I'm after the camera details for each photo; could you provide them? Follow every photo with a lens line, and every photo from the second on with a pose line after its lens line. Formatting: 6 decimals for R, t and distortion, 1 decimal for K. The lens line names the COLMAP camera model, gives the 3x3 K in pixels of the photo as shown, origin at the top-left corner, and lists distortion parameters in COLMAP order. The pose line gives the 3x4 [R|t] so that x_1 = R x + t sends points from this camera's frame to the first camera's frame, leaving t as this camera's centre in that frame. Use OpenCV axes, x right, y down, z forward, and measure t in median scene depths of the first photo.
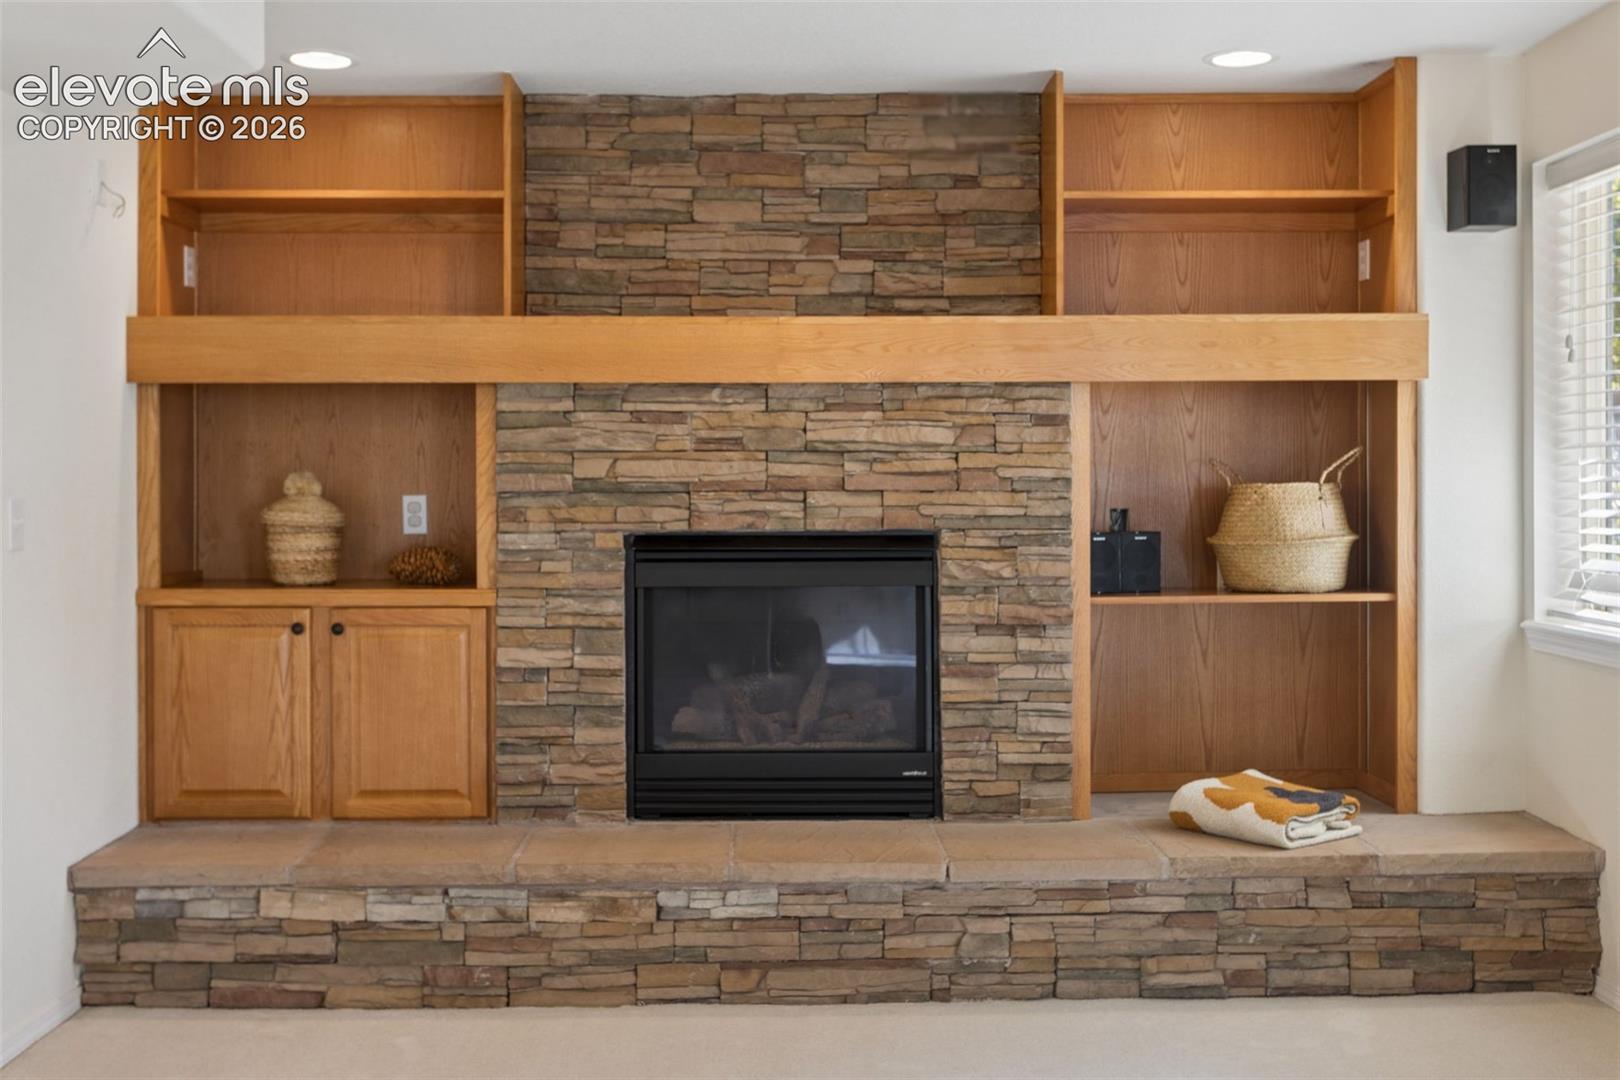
lens RADIAL K [[1788.4, 0, 807.2], [0, 1788.4, 496.1], [0, 0, 1]] dist [0.009906, 0.014336]
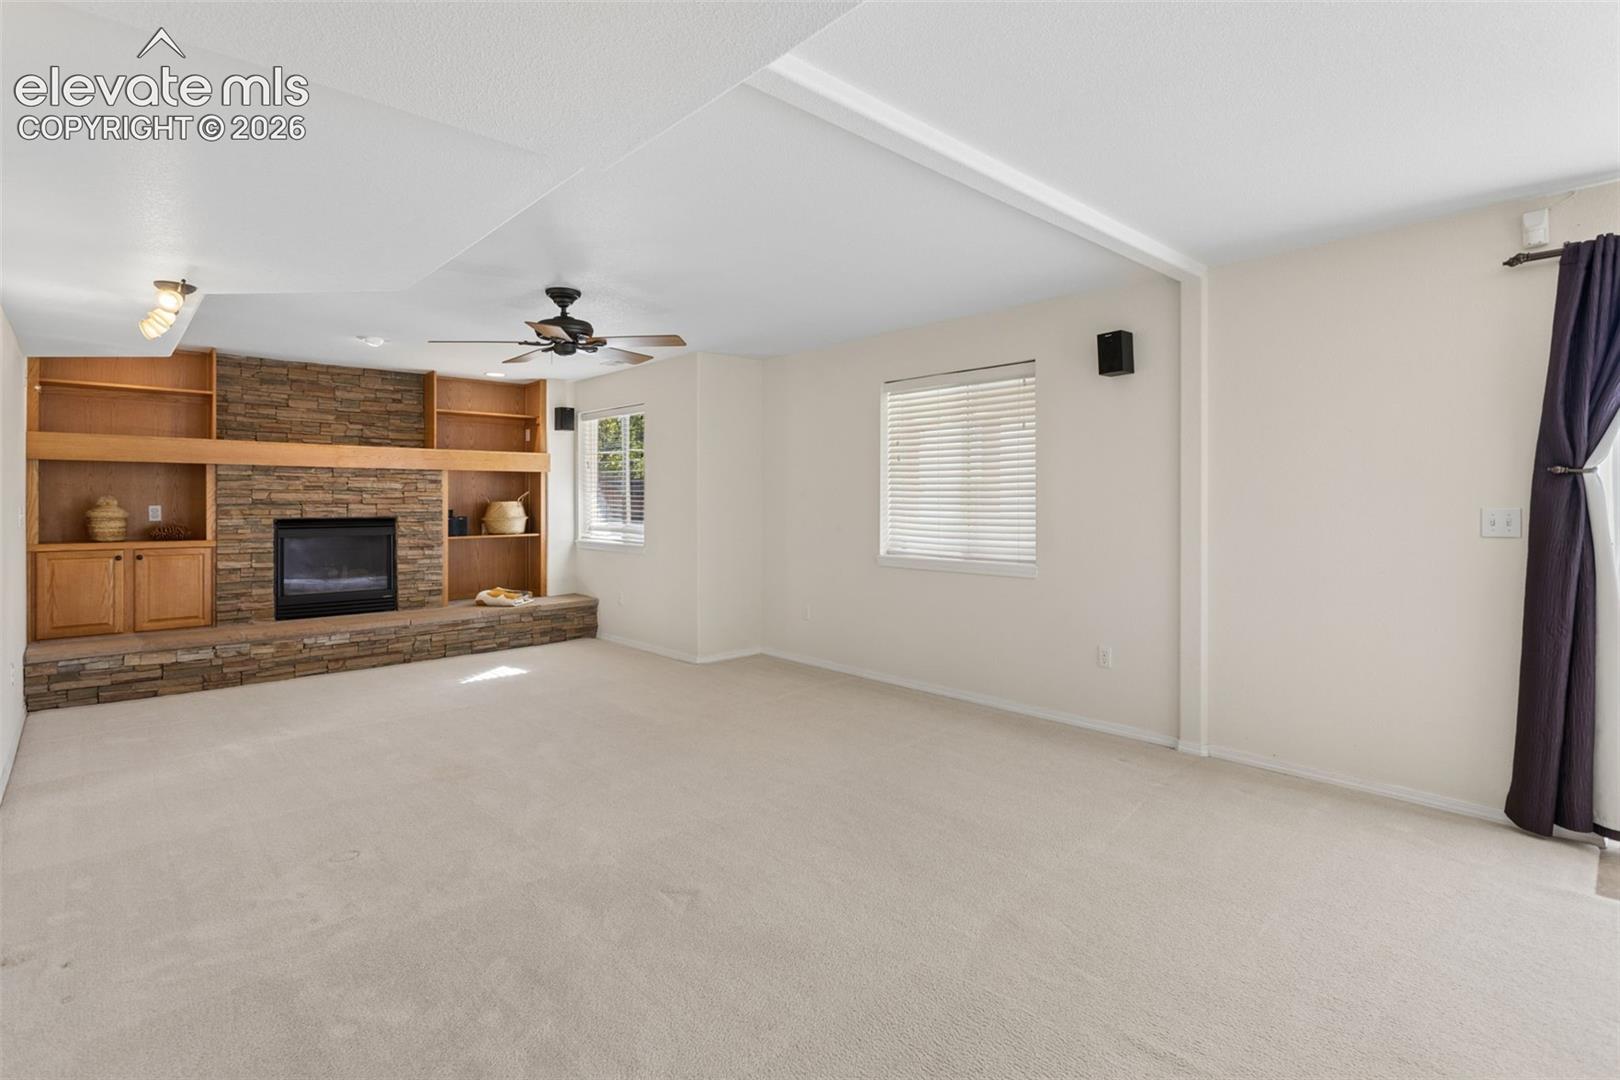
lens RADIAL K [[775.5, 0, 806.8], [0, 775.5, 502.6], [0, 0, 1]] dist [0.001483, 0.000617]
pose [[0.747450, 0.001654, 0.664316, -0.286900], [0.002678, 0.999981, -0.005503, 0.004176], [-0.664312, 0.005892, 0.747432, -0.470669]]
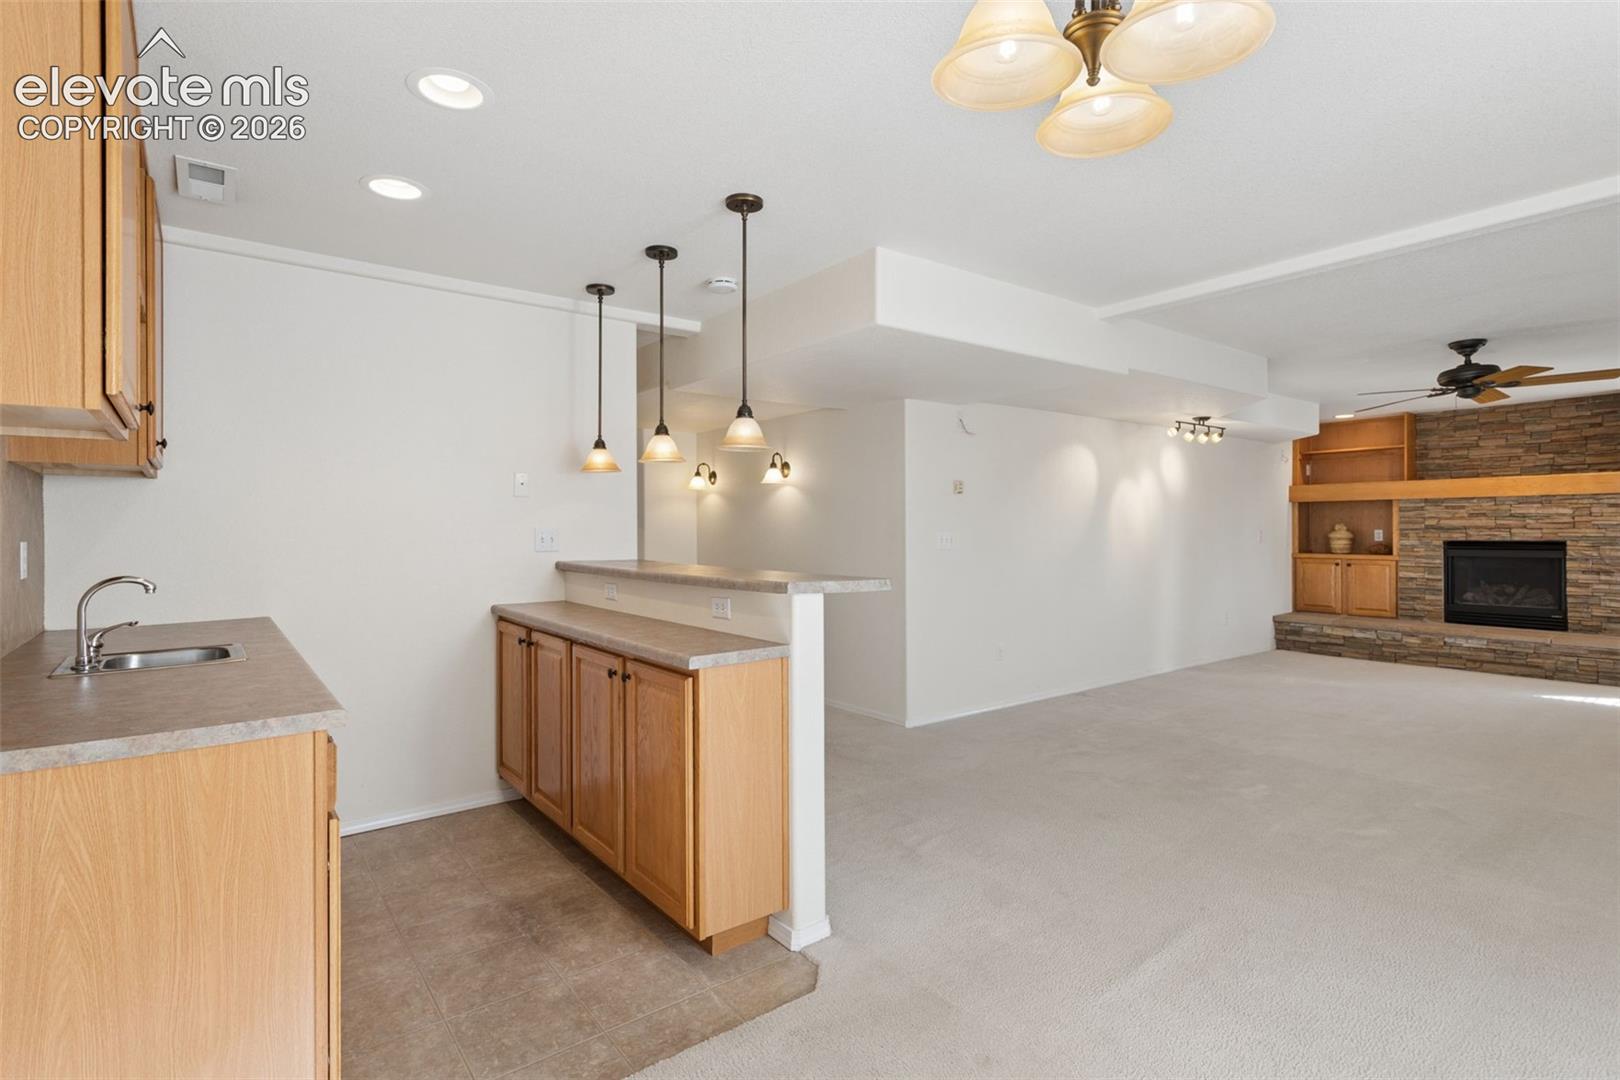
lens RADIAL K [[770.1, 0, 817.3], [0, 770.1, 530.8], [0, 0, 1]] dist [0.002316, 0.000687]
pose [[0.591449, 0.000527, -0.806342, 0.393953], [-0.002312, 0.999997, -0.001042, 0.005970], [0.806339, 0.002481, 0.591448, -0.889916]]
